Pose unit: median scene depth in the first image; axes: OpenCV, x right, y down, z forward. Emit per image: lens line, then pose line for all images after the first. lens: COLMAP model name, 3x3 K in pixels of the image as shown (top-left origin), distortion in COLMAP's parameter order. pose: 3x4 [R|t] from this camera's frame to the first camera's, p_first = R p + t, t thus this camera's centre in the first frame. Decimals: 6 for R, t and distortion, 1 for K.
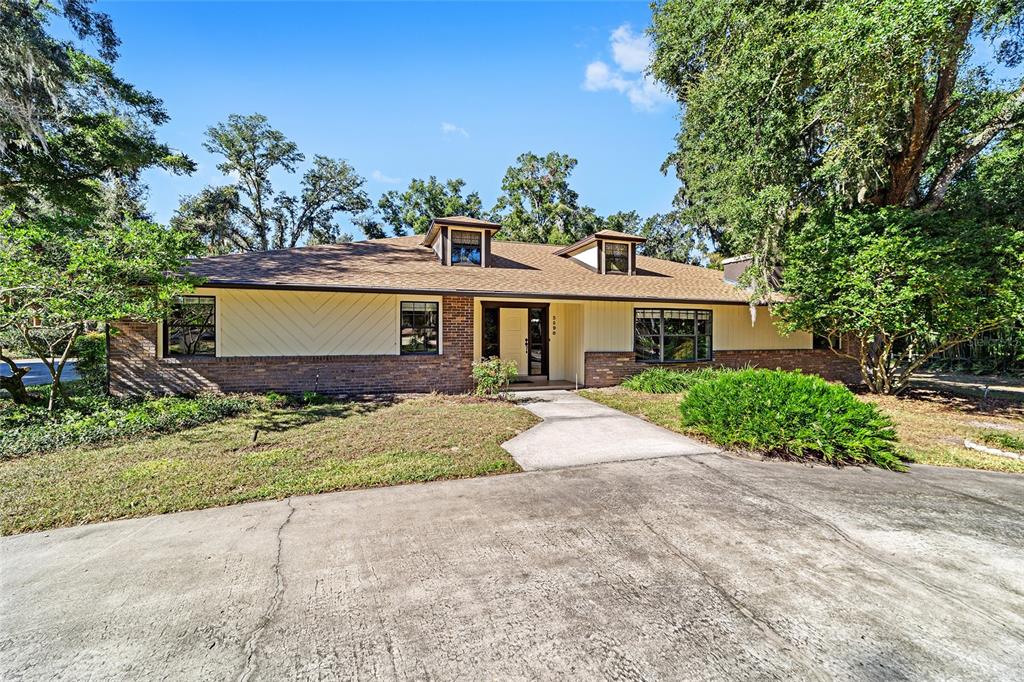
lens RADIAL K [[393.3, 0, 508.1], [0, 393.3, 340.9], [0, 0, 1]] dist [-0.004323, 0.001885]
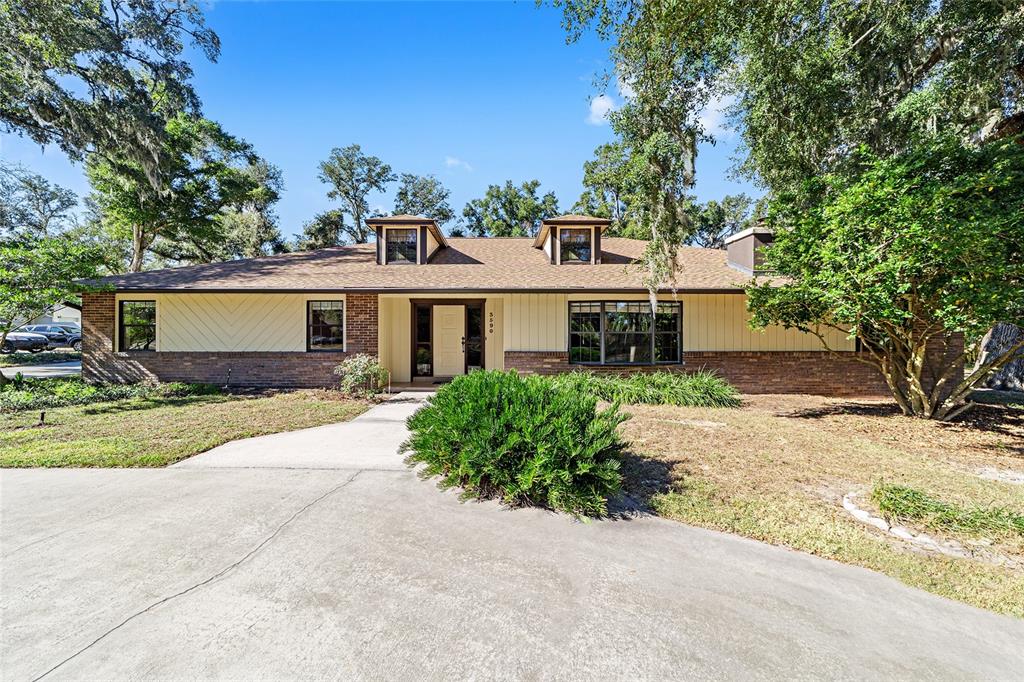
lens RADIAL K [[393.3, 0, 505.0], [0, 393.3, 339.9], [0, 0, 1]] dist [-0.004323, 0.001885]
pose [[0.955047, -0.000419, -0.296453, 0.422974], [-0.002386, 0.999956, -0.009100, 0.009326], [0.296444, 0.009398, 0.955004, 0.124134]]
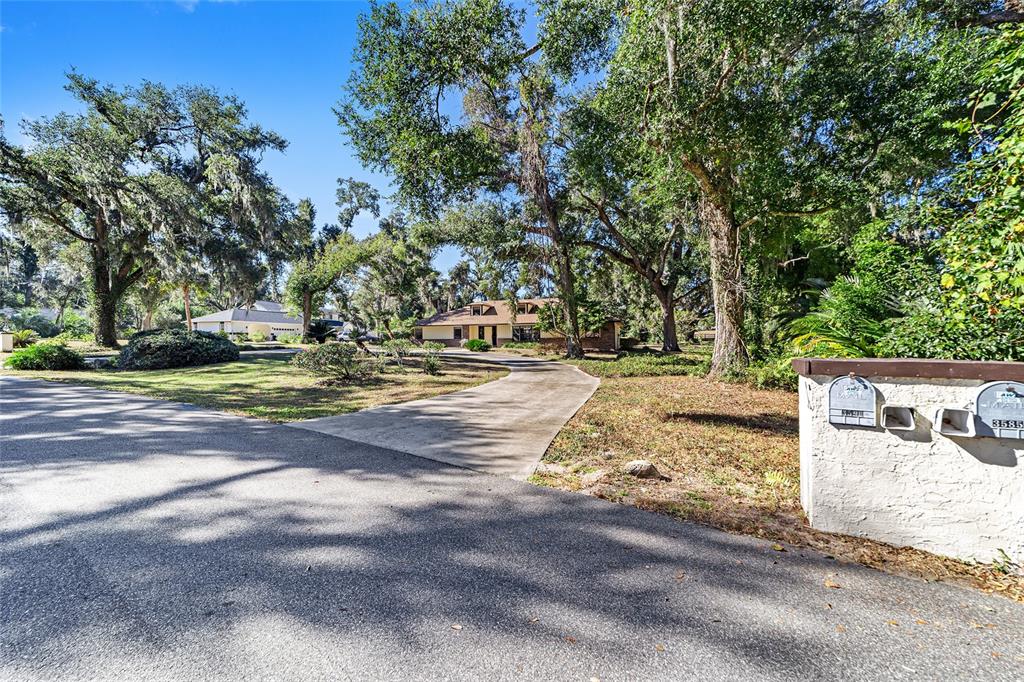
lens RADIAL K [[393.3, 0, 510.6], [0, 393.3, 339.4], [0, 0, 1]] dist [-0.004323, 0.001885]
pose [[0.817426, -0.017313, -0.575774, 2.236214], [0.018492, 0.999822, -0.003810, 0.051028], [0.575737, -0.007533, 0.817600, -1.818354]]
